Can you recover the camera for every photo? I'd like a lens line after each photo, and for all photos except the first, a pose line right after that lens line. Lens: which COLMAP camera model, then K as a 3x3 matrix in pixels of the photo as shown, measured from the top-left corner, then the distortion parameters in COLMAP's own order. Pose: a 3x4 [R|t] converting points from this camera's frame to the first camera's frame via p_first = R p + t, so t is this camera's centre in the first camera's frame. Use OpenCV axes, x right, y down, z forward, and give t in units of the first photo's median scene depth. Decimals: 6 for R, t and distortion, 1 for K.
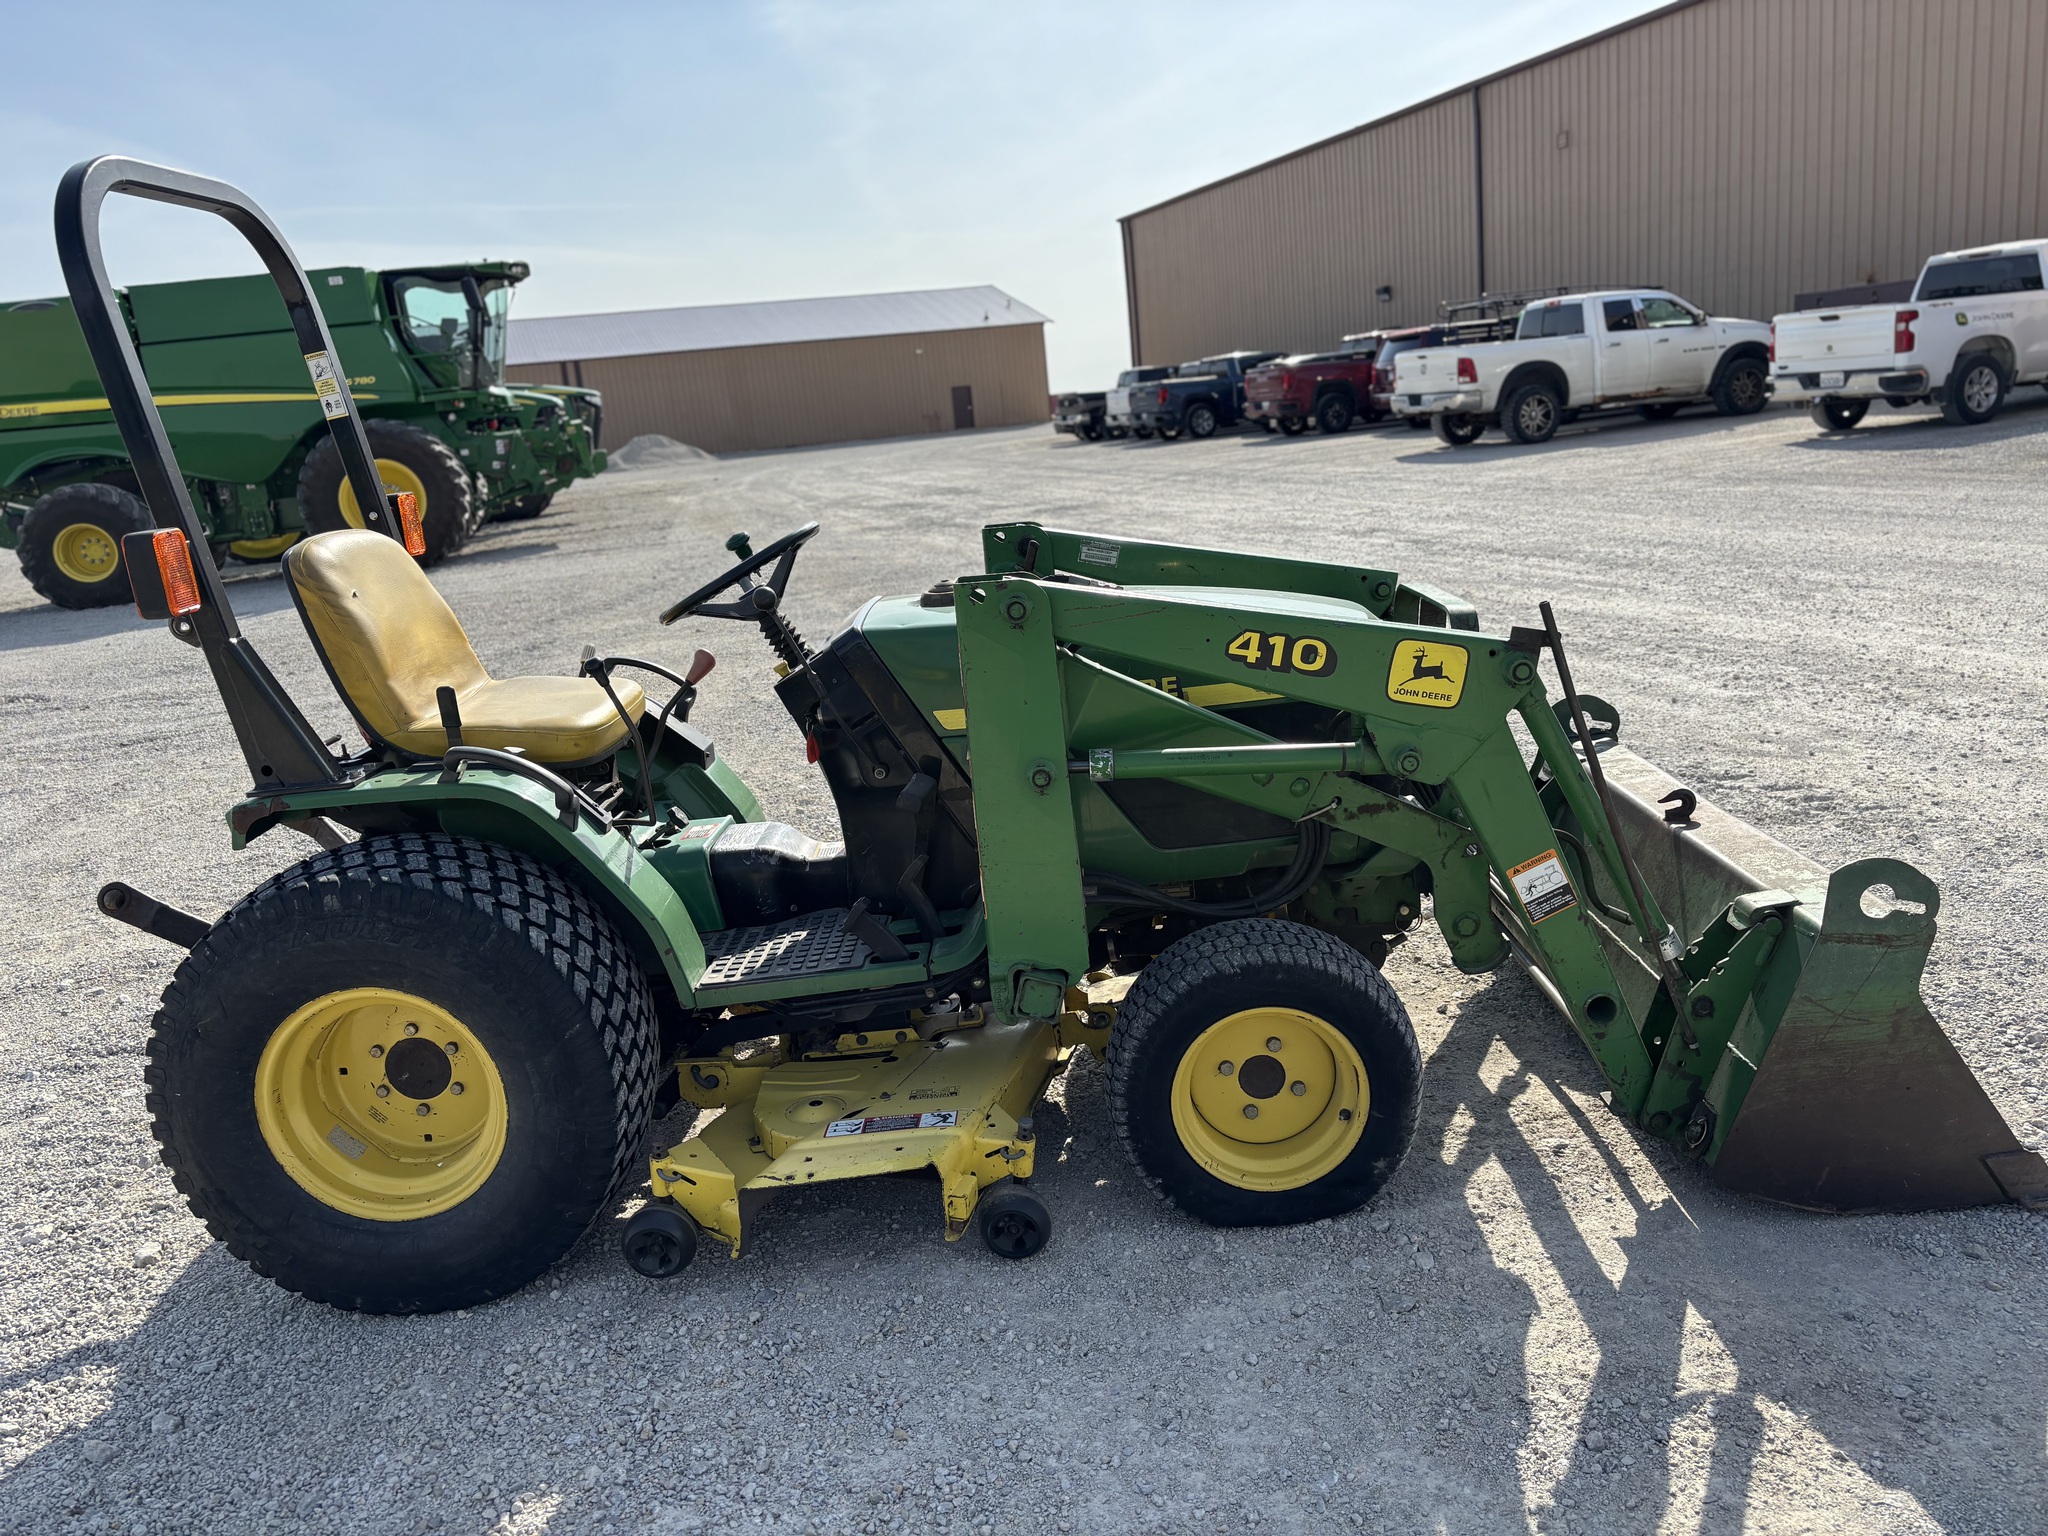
lens RADIAL K [[1533.8, 0, 1024.0], [0, 1533.8, 768.0], [0, 0, 1]] dist [0.023825, -0.014393]
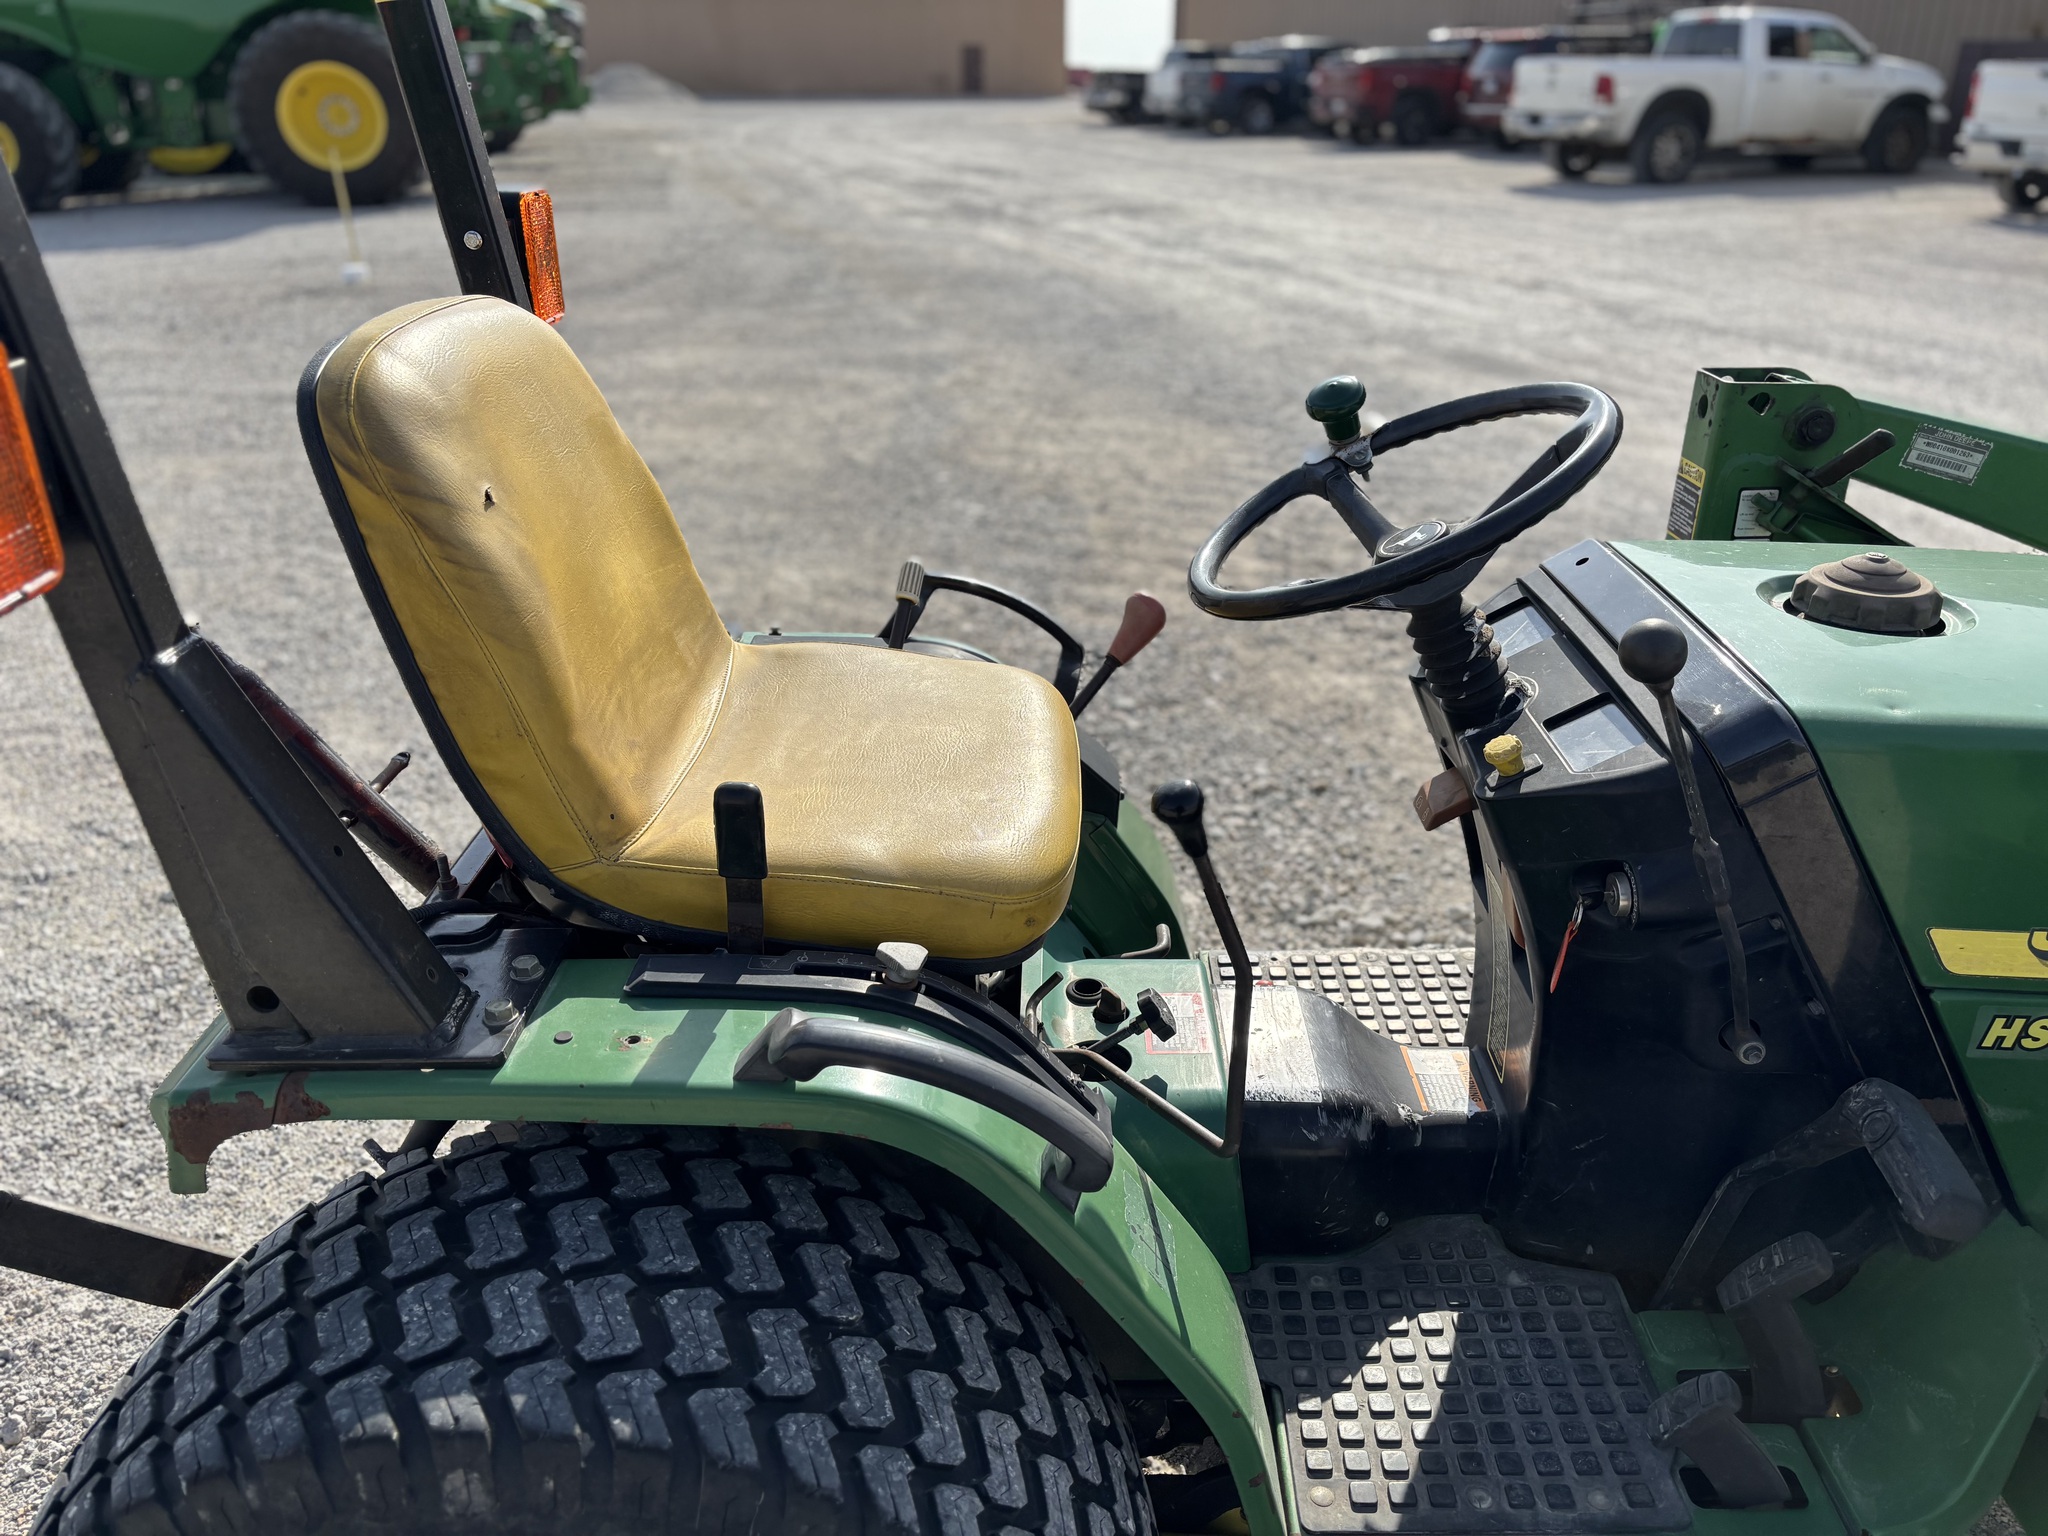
lens RADIAL K [[1544.2, 0, 1043.1], [0, 1544.2, 777.2], [0, 0, 1]] dist [0.052016, -0.064520]
pose [[0.995177, 0.084485, 0.049847, -0.043248], [-0.092443, 0.977718, 0.188470, -0.018141], [-0.032813, -0.192169, 0.980813, 0.084012]]
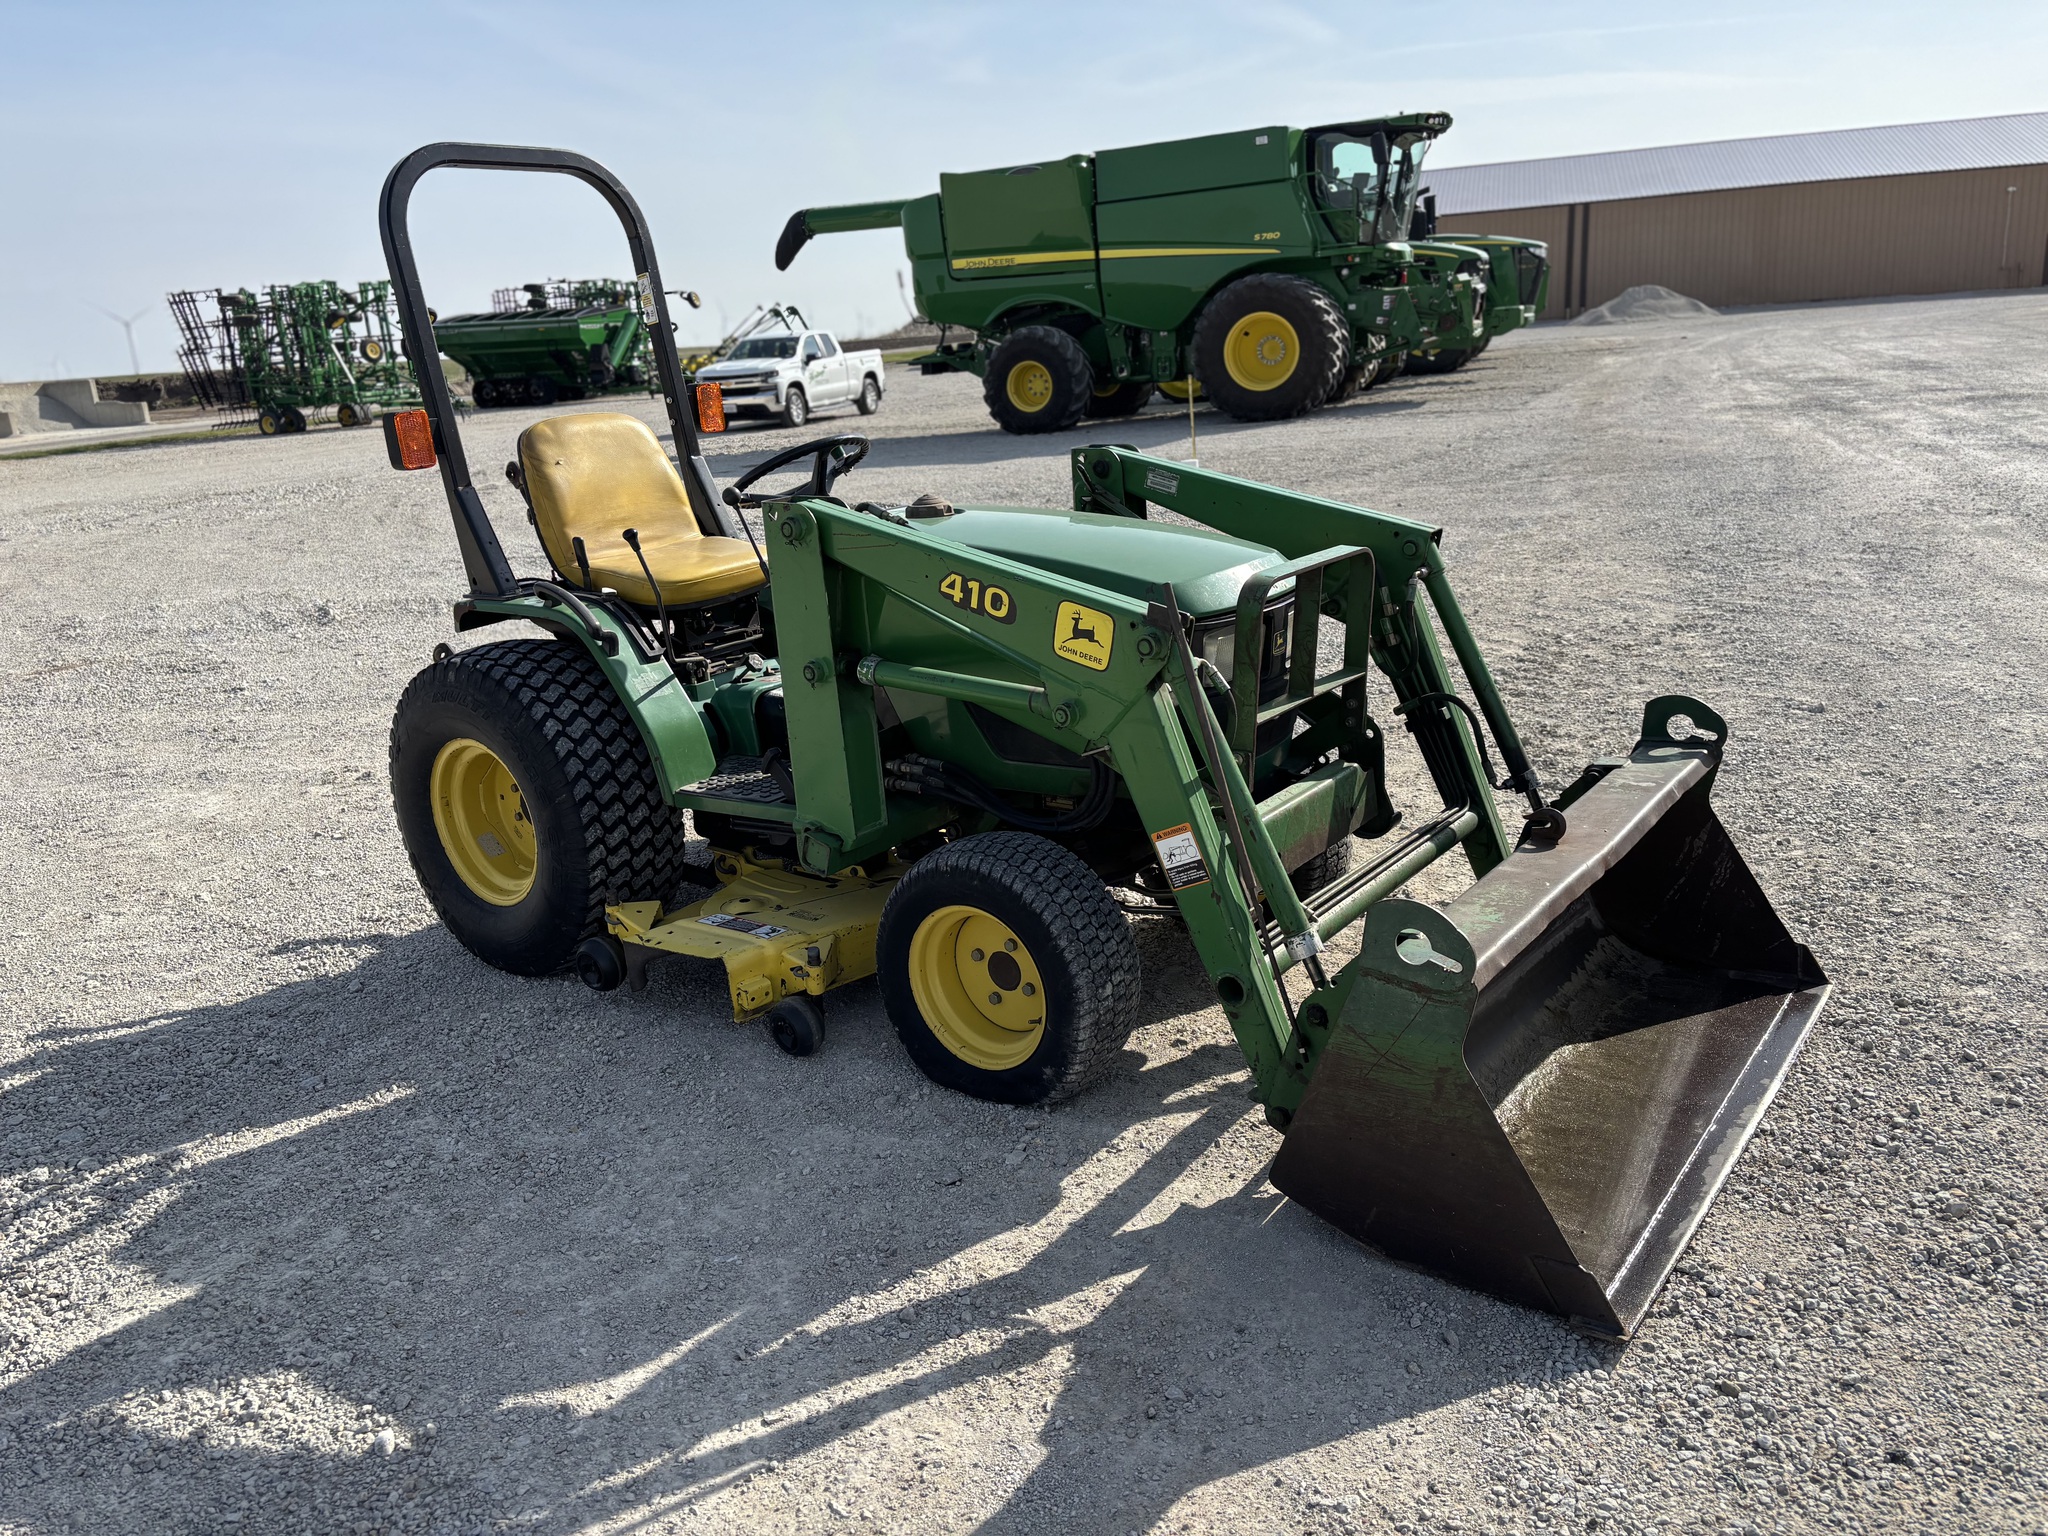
lens RADIAL K [[1534.3, 0, 1019.4], [0, 1534.3, 763.5], [0, 0, 1]] dist [0.049704, -0.061960]
pose [[0.811545, 0.196036, -0.550421, 0.099973], [-0.145317, 0.980155, 0.134832, -0.013397], [0.565930, -0.029437, 0.823927, 0.011358]]
